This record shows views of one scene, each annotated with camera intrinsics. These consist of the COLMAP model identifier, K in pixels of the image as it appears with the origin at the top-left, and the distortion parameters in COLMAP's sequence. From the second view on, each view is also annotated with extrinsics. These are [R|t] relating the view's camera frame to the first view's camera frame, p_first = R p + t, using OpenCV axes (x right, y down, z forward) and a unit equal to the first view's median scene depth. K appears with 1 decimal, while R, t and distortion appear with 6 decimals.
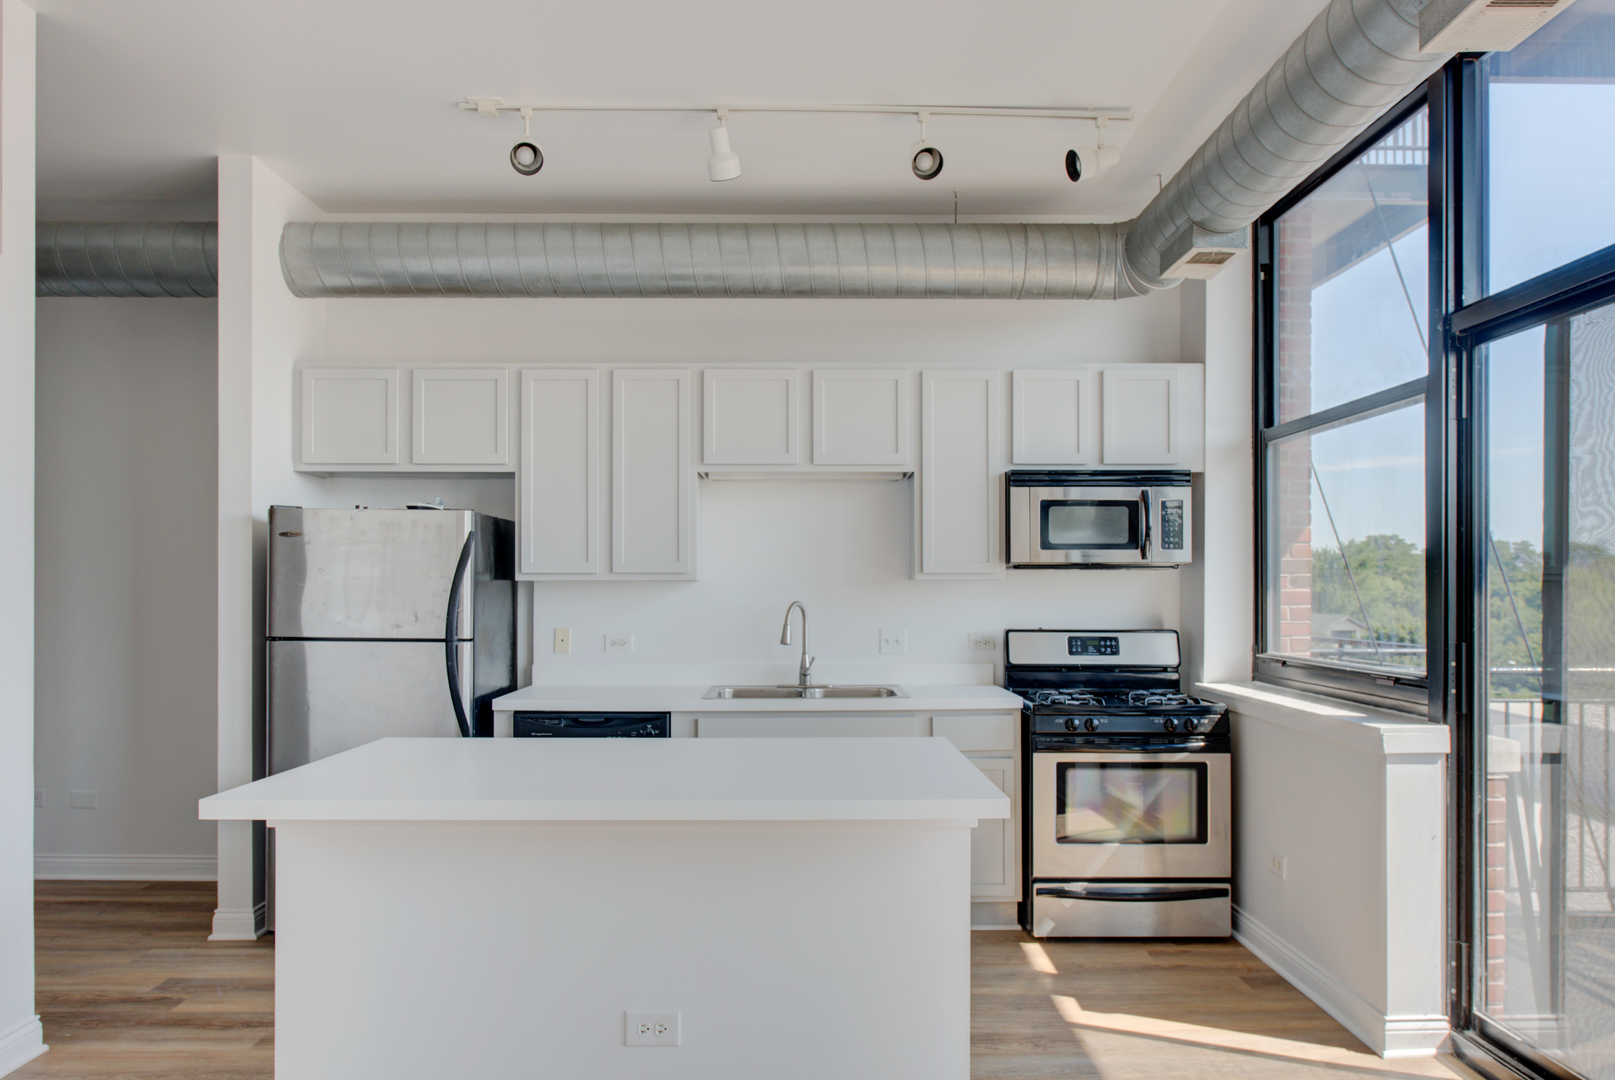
lens RADIAL K [[1080.6, 0, 810.6], [0, 1080.6, 577.9], [0, 0, 1]] dist [-0.003414, 0.002313]
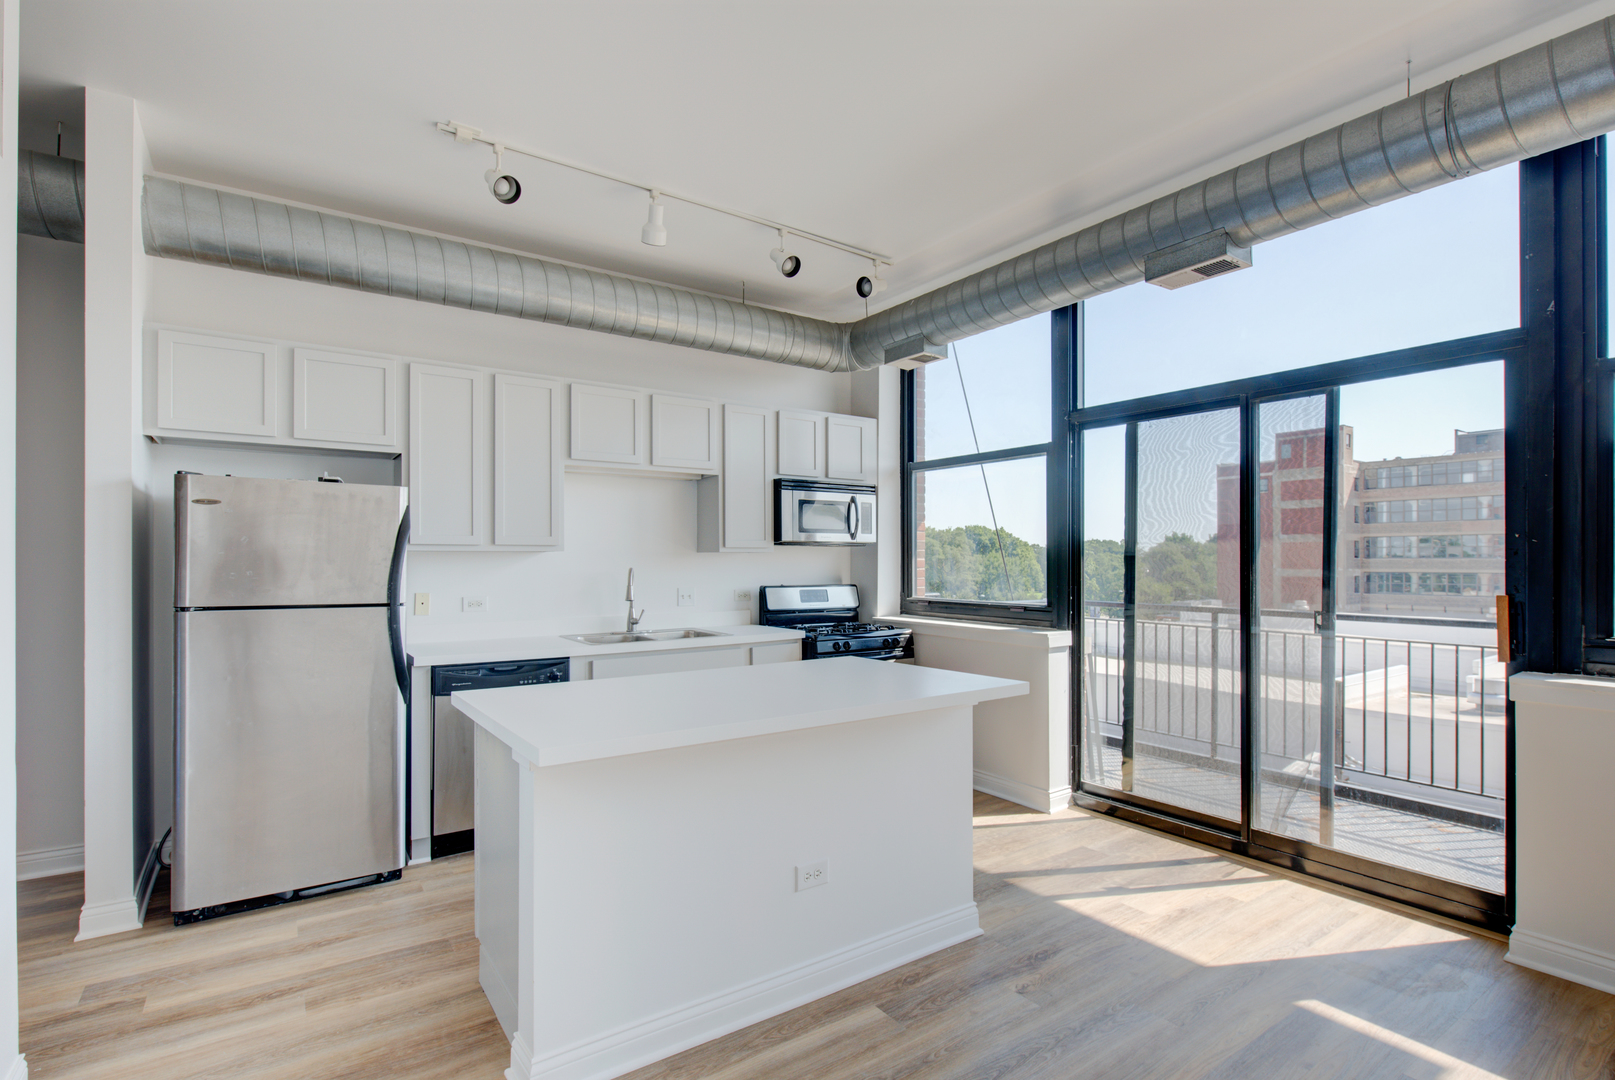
lens RADIAL K [[781.8, 0, 803.1], [0, 781.8, 553.5], [0, 0, 1]] dist [0.001525, -0.000365]
pose [[0.825780, 0.004154, 0.563977, -0.423649], [-0.005017, 0.999987, -0.000019, 0.003505], [-0.563970, -0.002814, 0.825790, 0.105415]]
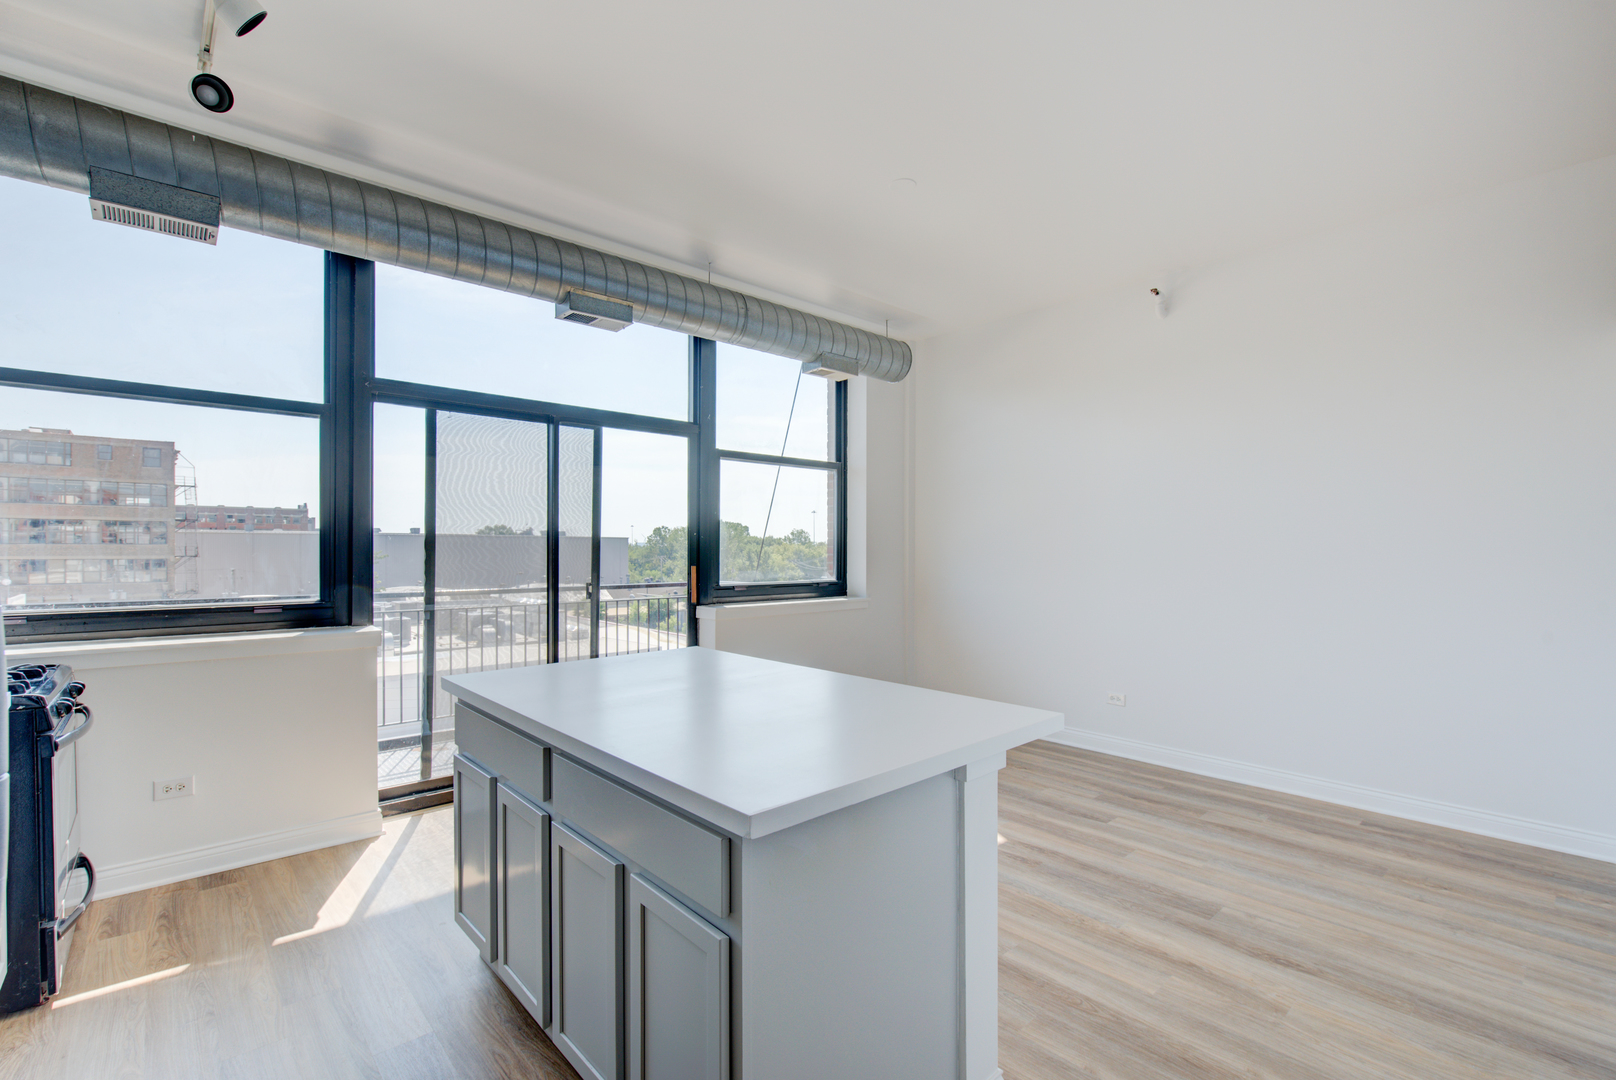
lens RADIAL K [[695.2, 0, 806.5], [0, 695.2, 559.1], [0, 0, 1]] dist [-0.048242, 0.000081]
pose [[-0.681936, 0.007211, 0.731376, -0.477393], [0.001746, 0.999965, -0.008231, 0.033422], [-0.731410, -0.004336, -0.681925, 0.921125]]
